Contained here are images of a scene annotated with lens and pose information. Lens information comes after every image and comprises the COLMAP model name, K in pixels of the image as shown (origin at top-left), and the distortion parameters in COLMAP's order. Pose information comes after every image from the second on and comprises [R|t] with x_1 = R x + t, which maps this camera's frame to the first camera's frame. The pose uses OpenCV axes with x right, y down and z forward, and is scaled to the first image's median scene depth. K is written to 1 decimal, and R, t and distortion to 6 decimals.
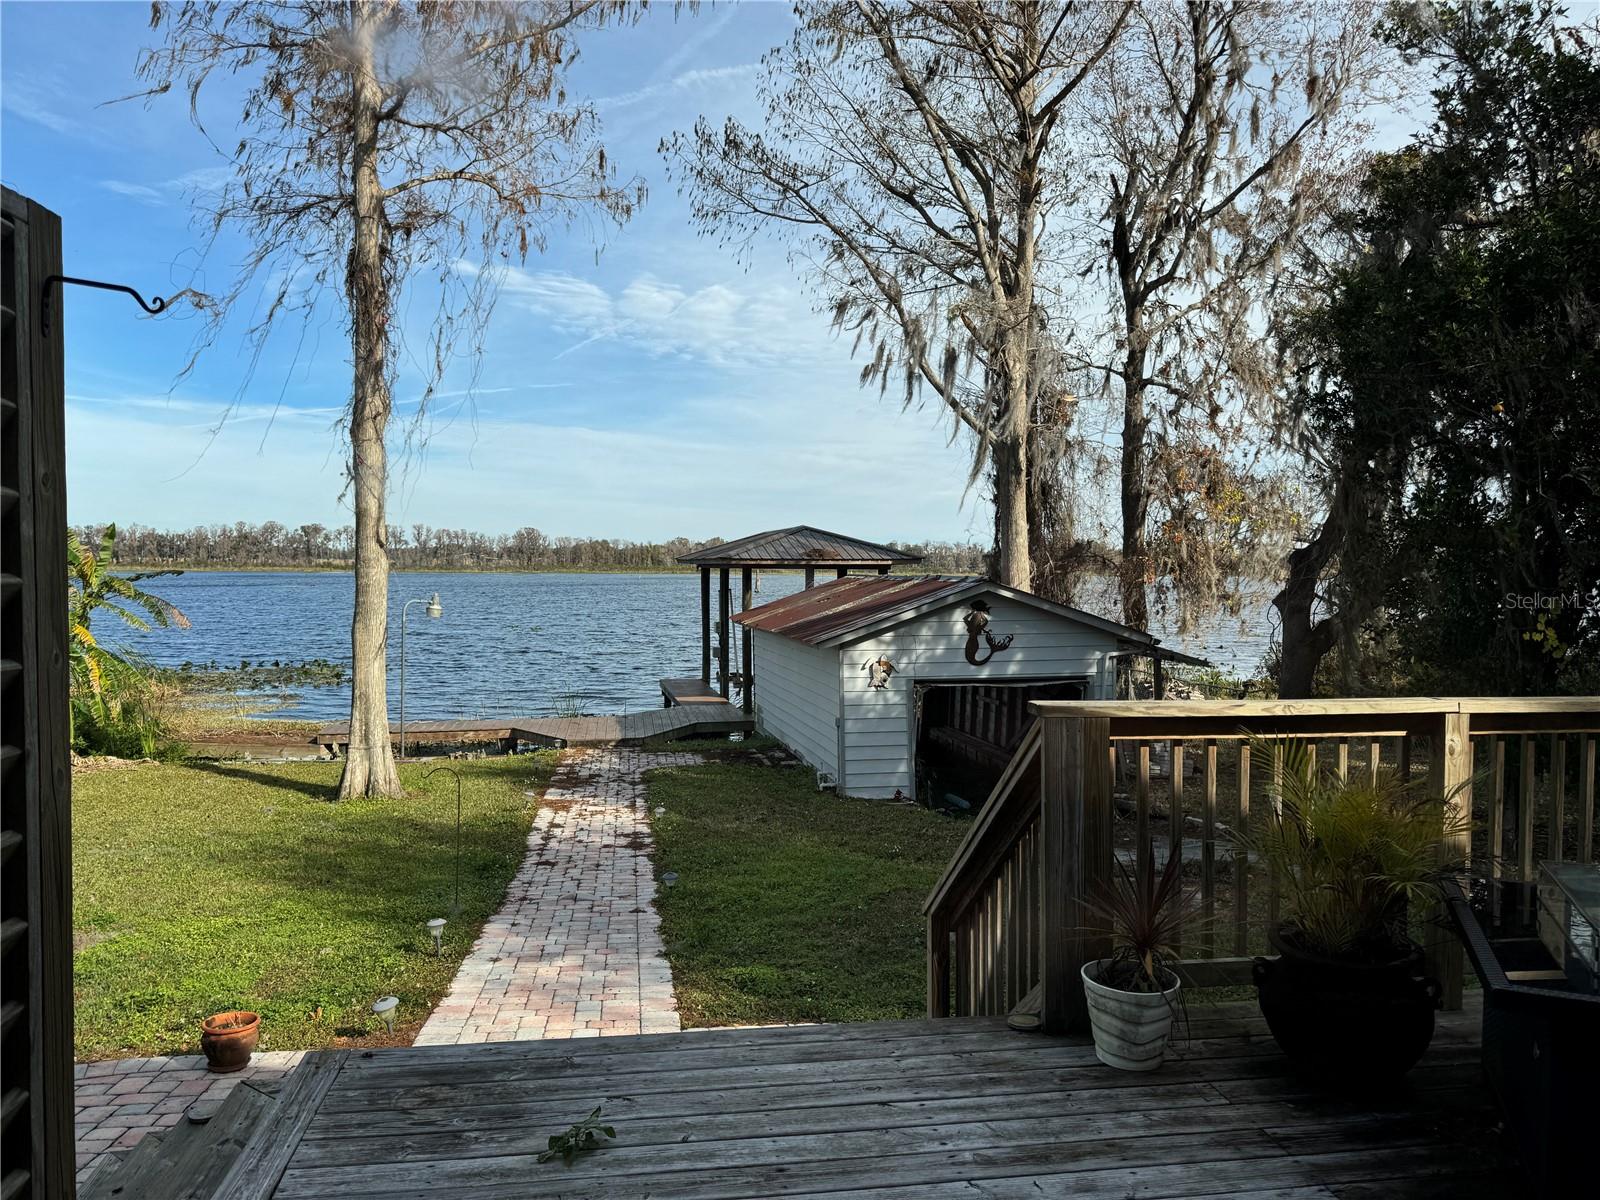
lens RADIAL K [[1109.9, 0, 807.0], [0, 1109.9, 608.8], [0, 0, 1]] dist [0.039017, -0.043405]
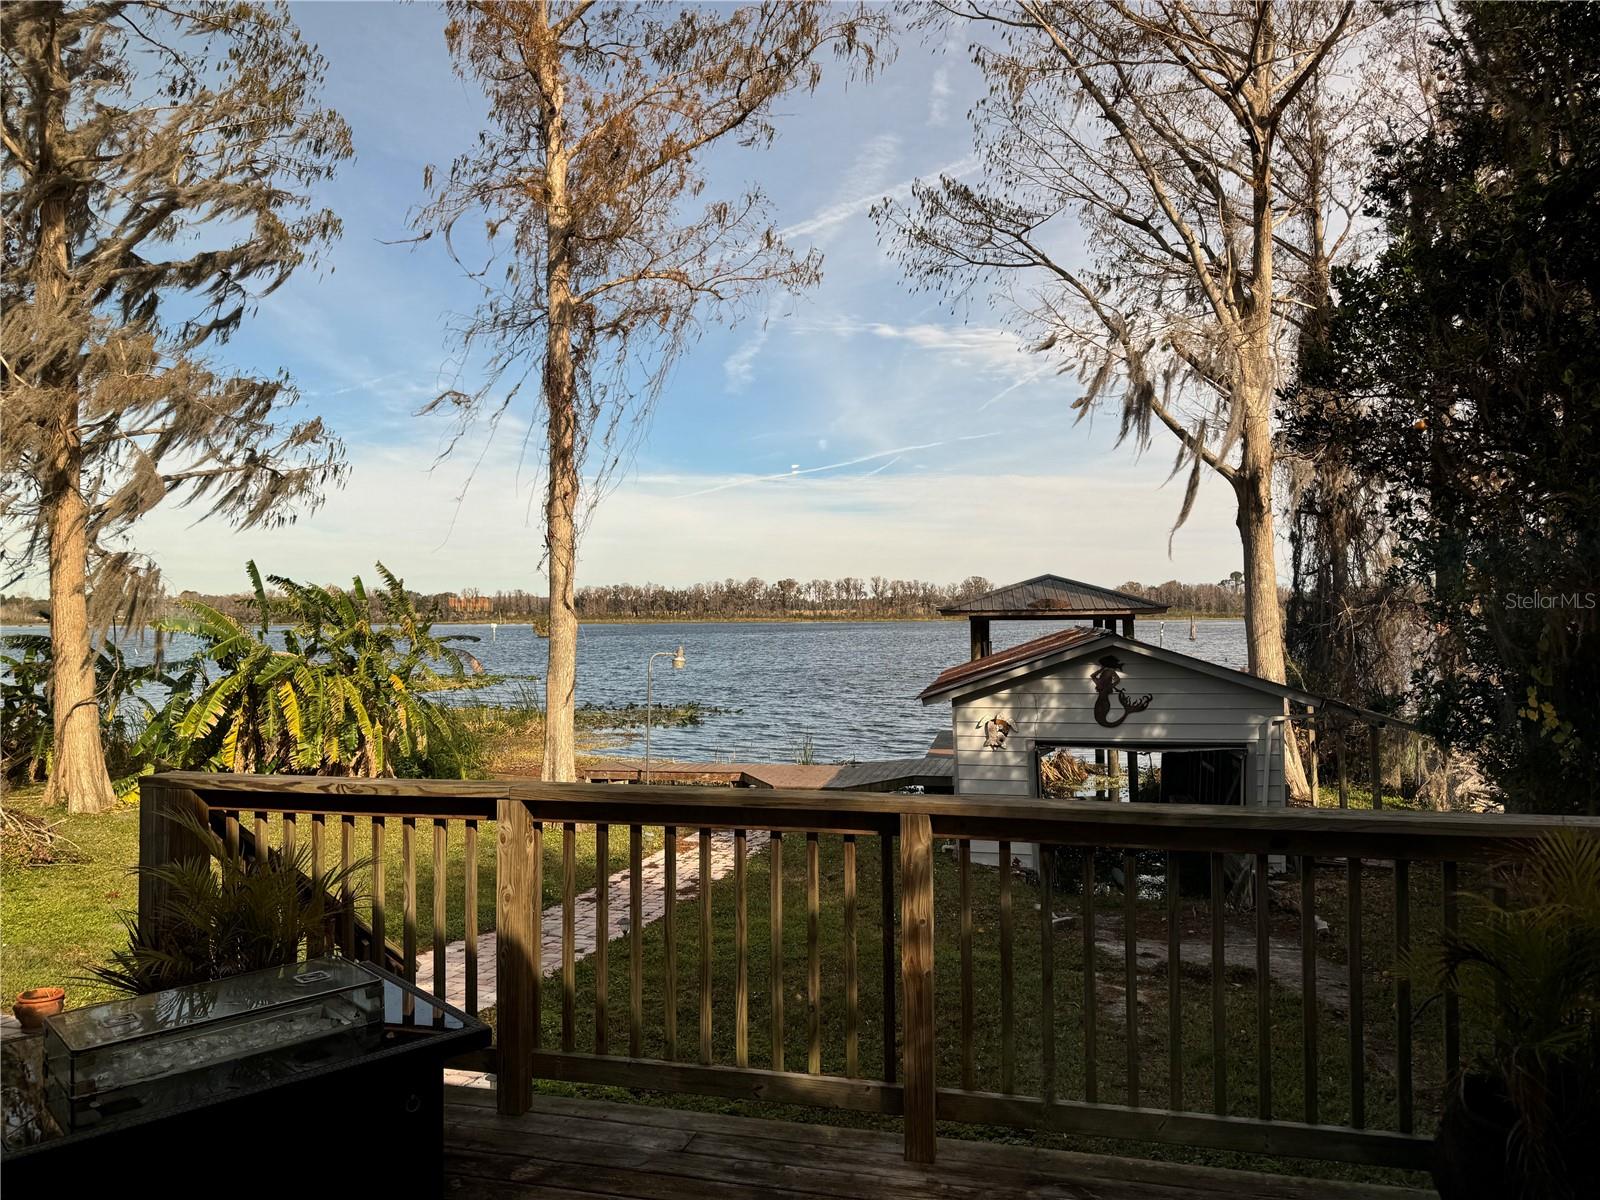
lens RADIAL K [[1109.9, 0, 784.2], [0, 1109.9, 604.1], [0, 0, 1]] dist [0.039017, -0.043405]
pose [[0.914413, -0.017847, -0.404390, 0.281280], [-0.001087, 0.998916, -0.046545, -0.007393], [0.404782, 0.043001, 0.913402, 0.049590]]
